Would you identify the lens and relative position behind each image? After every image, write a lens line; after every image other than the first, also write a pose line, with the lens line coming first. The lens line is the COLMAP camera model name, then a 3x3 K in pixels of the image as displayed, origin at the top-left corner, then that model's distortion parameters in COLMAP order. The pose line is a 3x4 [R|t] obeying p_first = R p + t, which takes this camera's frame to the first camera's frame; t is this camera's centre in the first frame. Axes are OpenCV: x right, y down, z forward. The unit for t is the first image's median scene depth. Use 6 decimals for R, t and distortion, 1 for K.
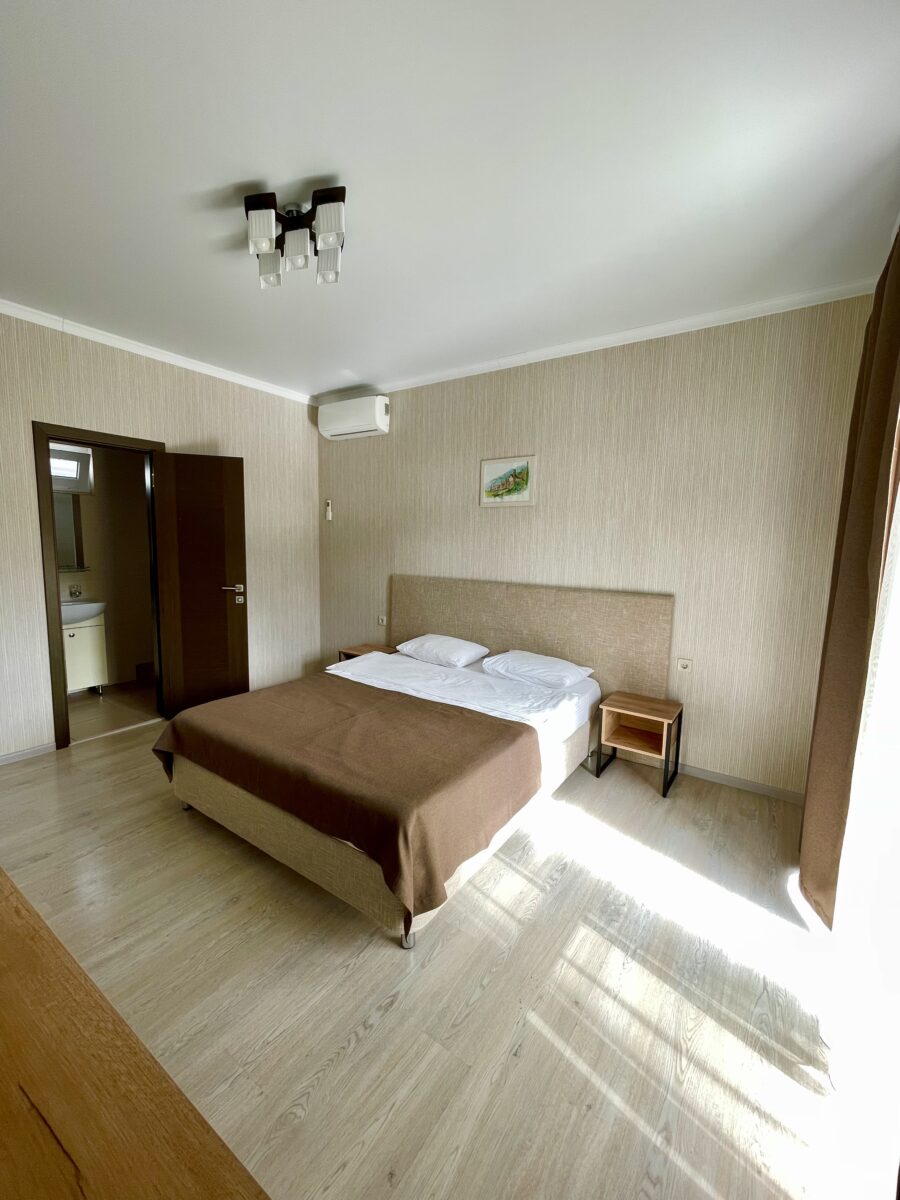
lens RADIAL K [[482.5, 0, 457.9], [0, 482.5, 593.0], [0, 0, 1]] dist [-0.003568, -0.000409]
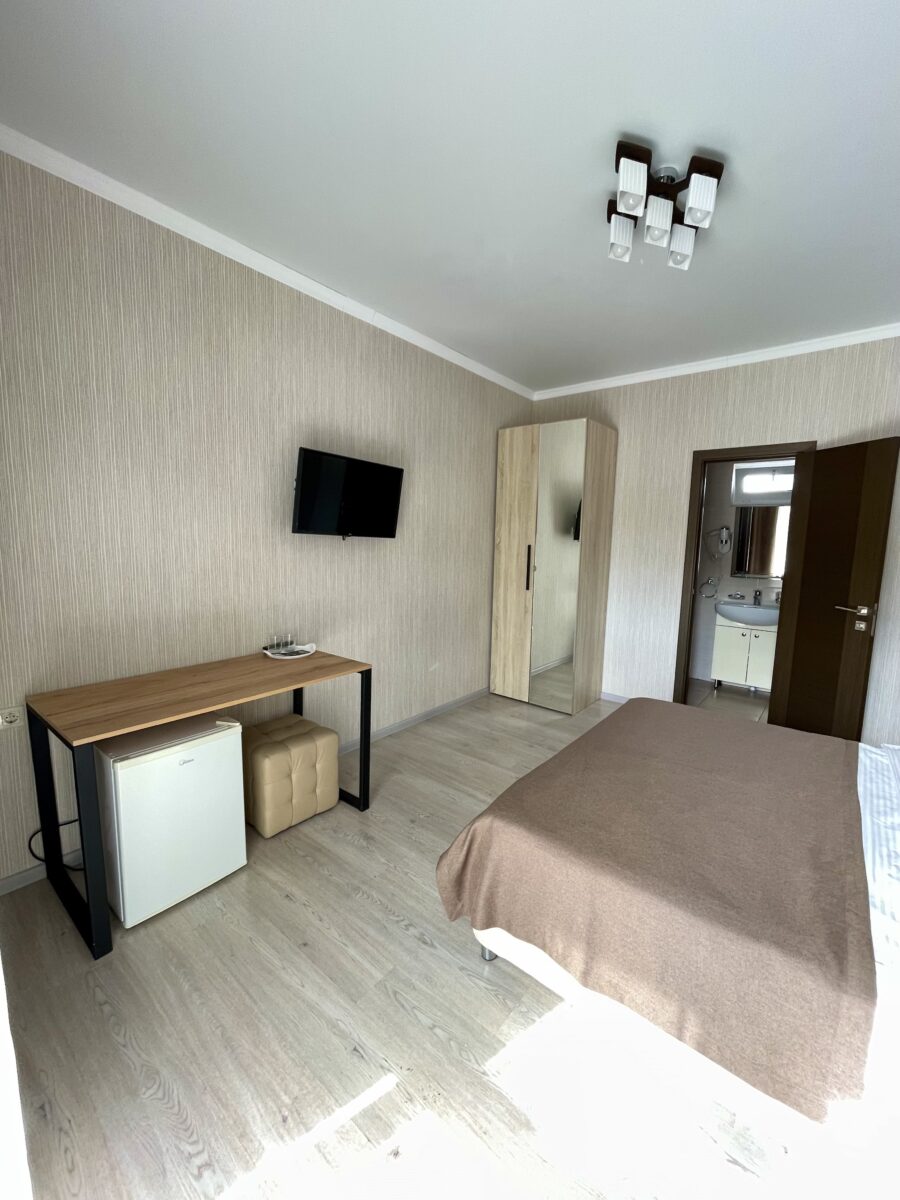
lens RADIAL K [[482.5, 0, 449.9], [0, 482.5, 593.4], [0, 0, 1]] dist [-0.003568, -0.000409]
pose [[-0.087180, 0.092853, -0.991856, 0.468458], [-0.135528, 0.985284, 0.104150, -0.037163], [0.986931, 0.143504, -0.073313, 0.537266]]
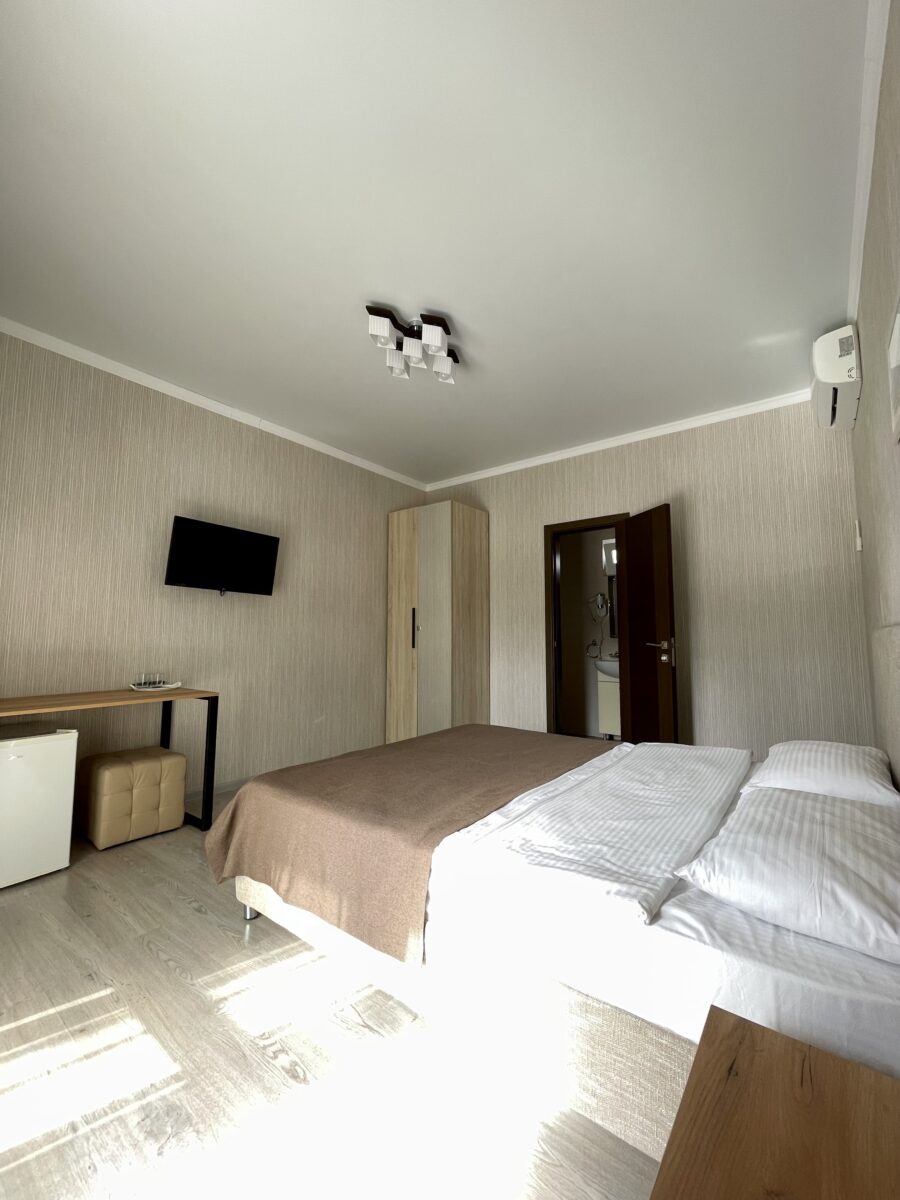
lens RADIAL K [[482.5, 0, 453.0], [0, 482.5, 591.9], [0, 0, 1]] dist [-0.003568, -0.000409]
pose [[-0.055730, -0.117307, -0.991531, 0.618345], [-0.112430, 0.987495, -0.110510, 0.046734], [0.992096, 0.105319, -0.068222, 0.871627]]
